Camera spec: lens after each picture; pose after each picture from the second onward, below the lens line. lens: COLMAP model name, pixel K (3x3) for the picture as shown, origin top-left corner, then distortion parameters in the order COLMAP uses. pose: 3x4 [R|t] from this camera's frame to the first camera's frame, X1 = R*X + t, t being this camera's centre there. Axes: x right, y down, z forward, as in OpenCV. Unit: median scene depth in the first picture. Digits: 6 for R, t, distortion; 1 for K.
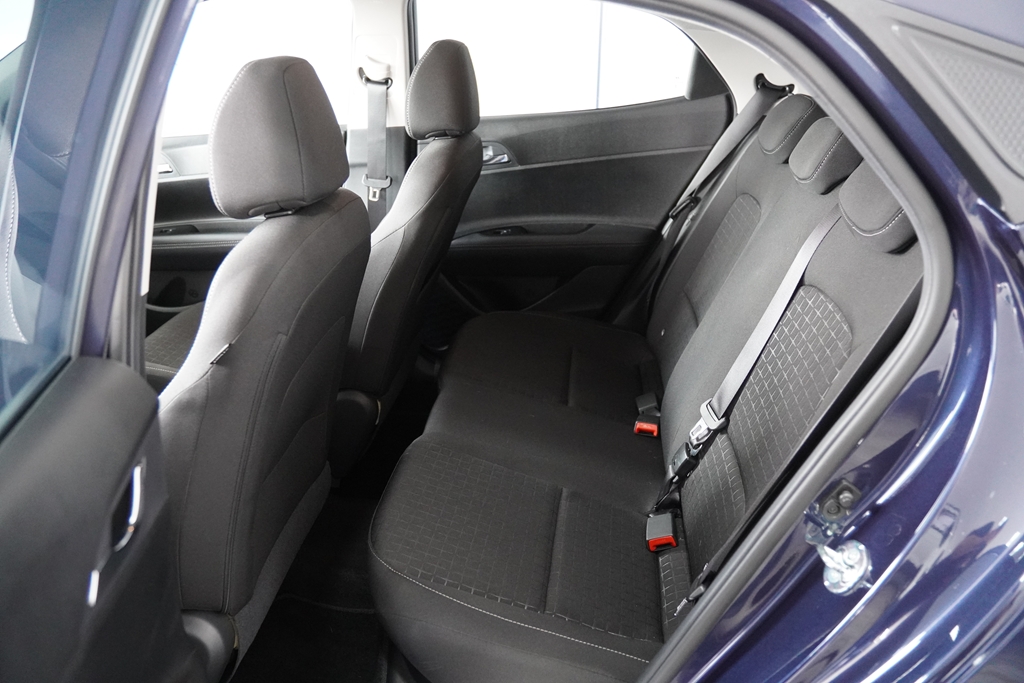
lens RADIAL K [[1002.1, 0, 512.0], [0, 1002.1, 341.5], [0, 0, 1]] dist [-0.077867, -0.001045]
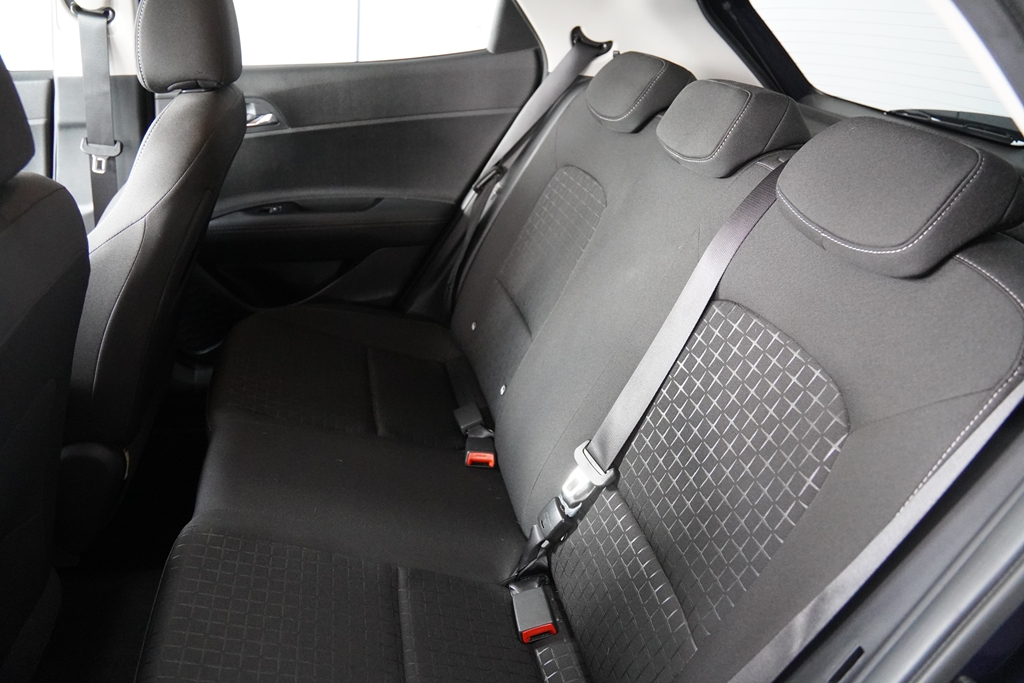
lens RADIAL K [[774.1, 0, 513.7], [0, 774.1, 324.3], [0, 0, 1]] dist [-0.149700, 0.127782]
pose [[0.940673, -0.061415, 0.333712, -0.039343], [0.032107, 0.995181, 0.092648, -0.072367], [-0.337793, -0.076437, 0.938111, 0.368575]]
